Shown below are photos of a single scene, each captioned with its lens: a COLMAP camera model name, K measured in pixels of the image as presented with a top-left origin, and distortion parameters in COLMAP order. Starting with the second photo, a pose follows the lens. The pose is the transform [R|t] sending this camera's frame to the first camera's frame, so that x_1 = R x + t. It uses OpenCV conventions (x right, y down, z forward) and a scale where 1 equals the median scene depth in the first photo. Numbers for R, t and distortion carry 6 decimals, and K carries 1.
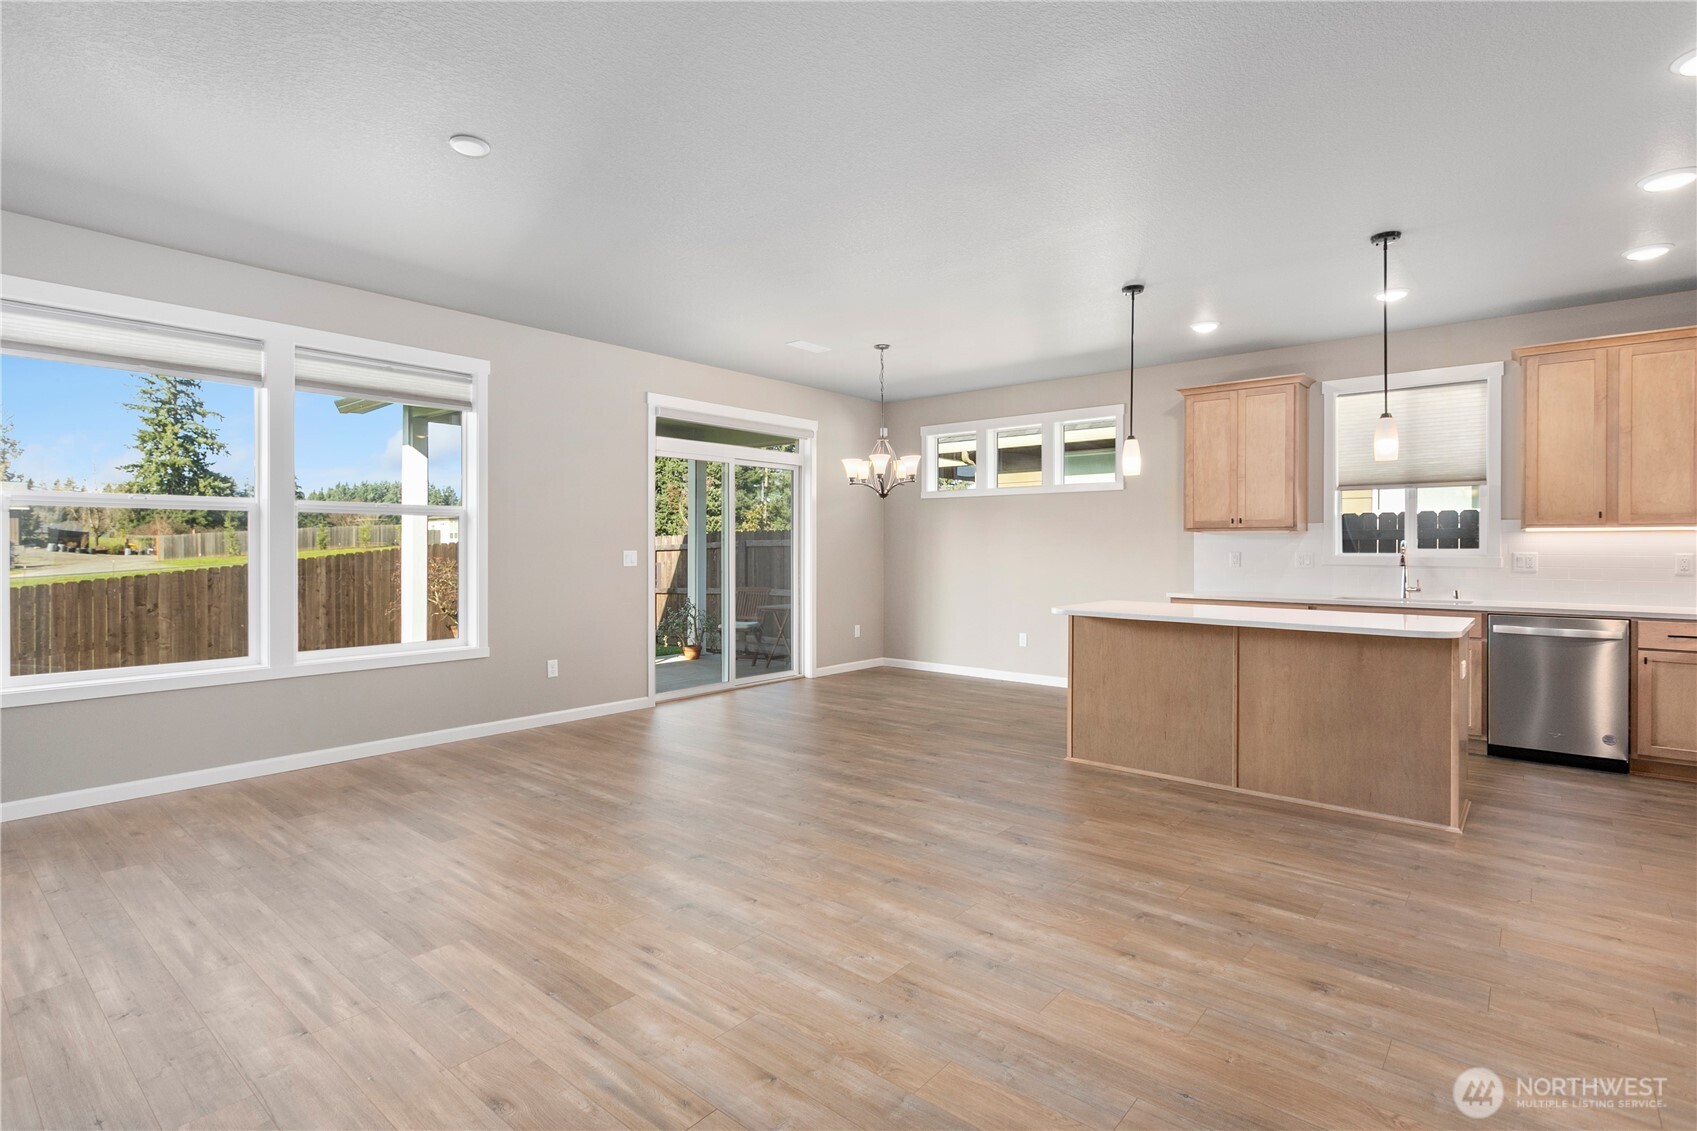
lens RADIAL K [[824.0, 0, 842.3], [0, 824.0, 550.1], [0, 0, 1]] dist [0.003885, 0.000619]
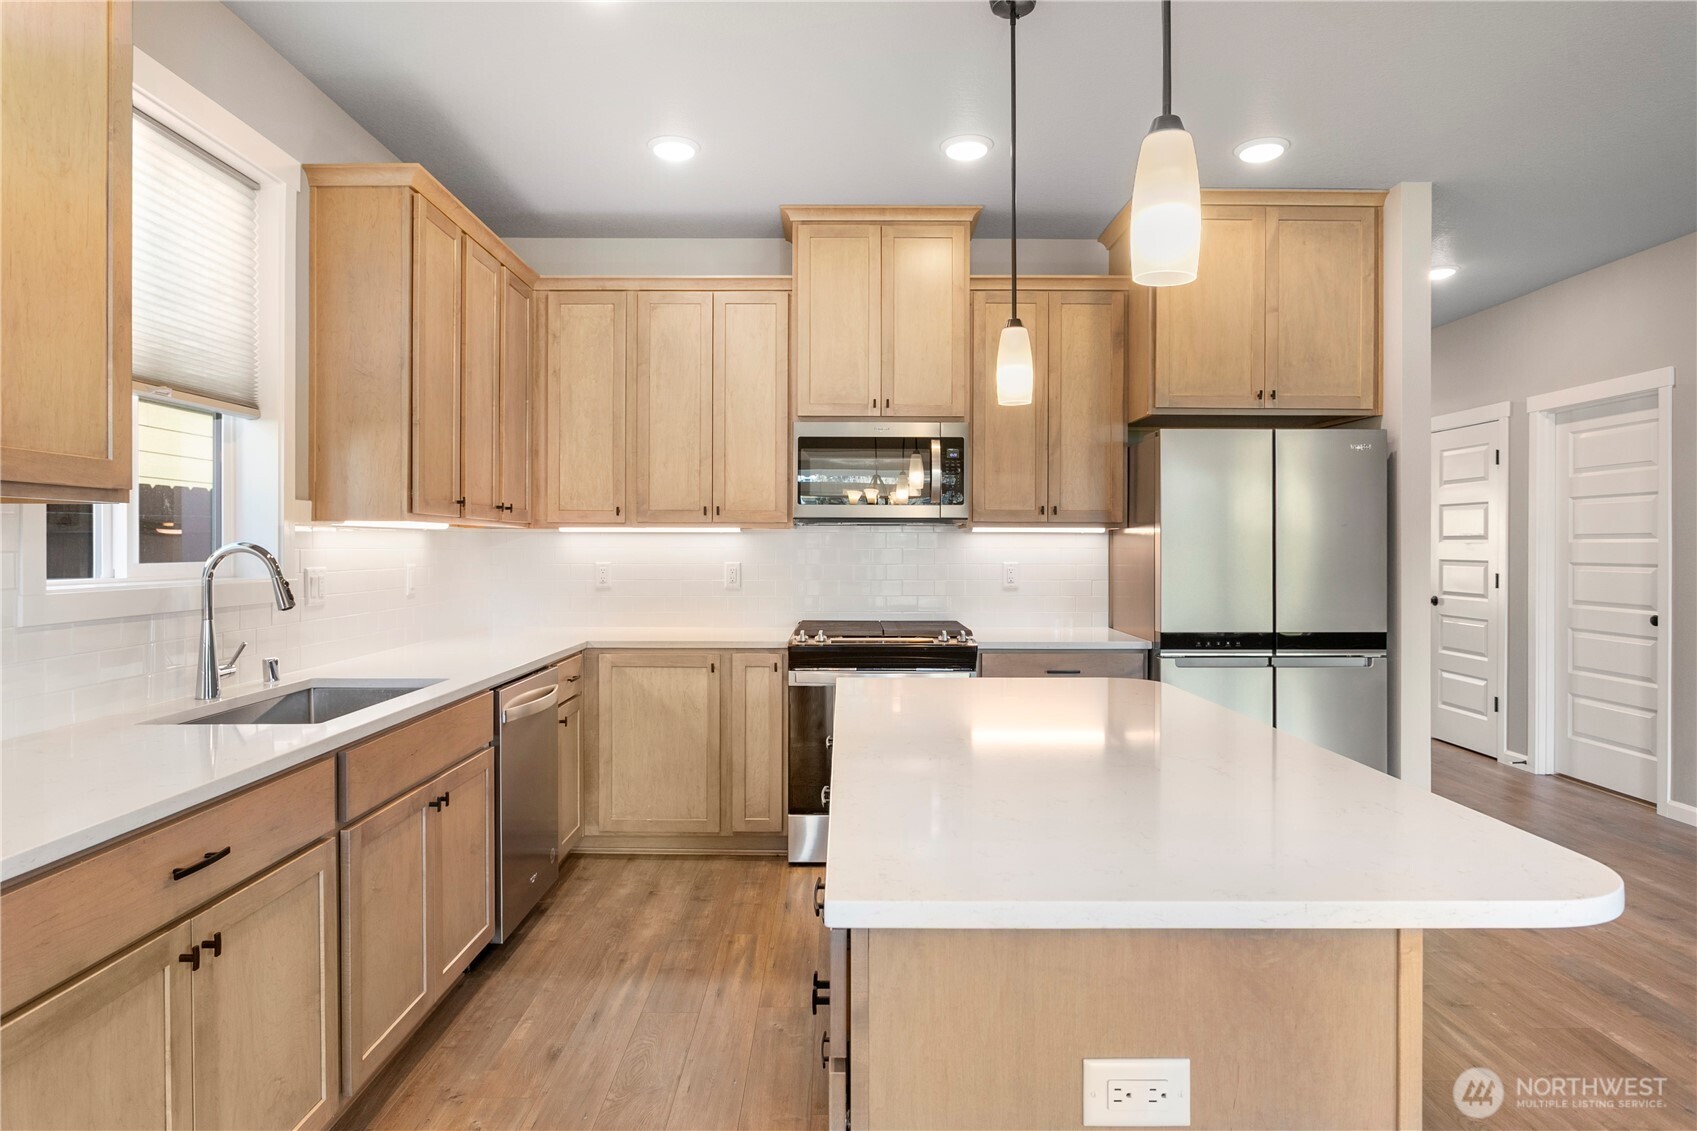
lens RADIAL K [[988.1, 0, 849.4], [0, 988.1, 548.6], [0, 0, 1]] dist [0.000039, 0.000908]
pose [[-0.654615, -0.006476, 0.755935, 0.163260], [-0.001106, 0.999970, 0.007609, -0.012750], [-0.755962, 0.004145, -0.654603, 1.099451]]
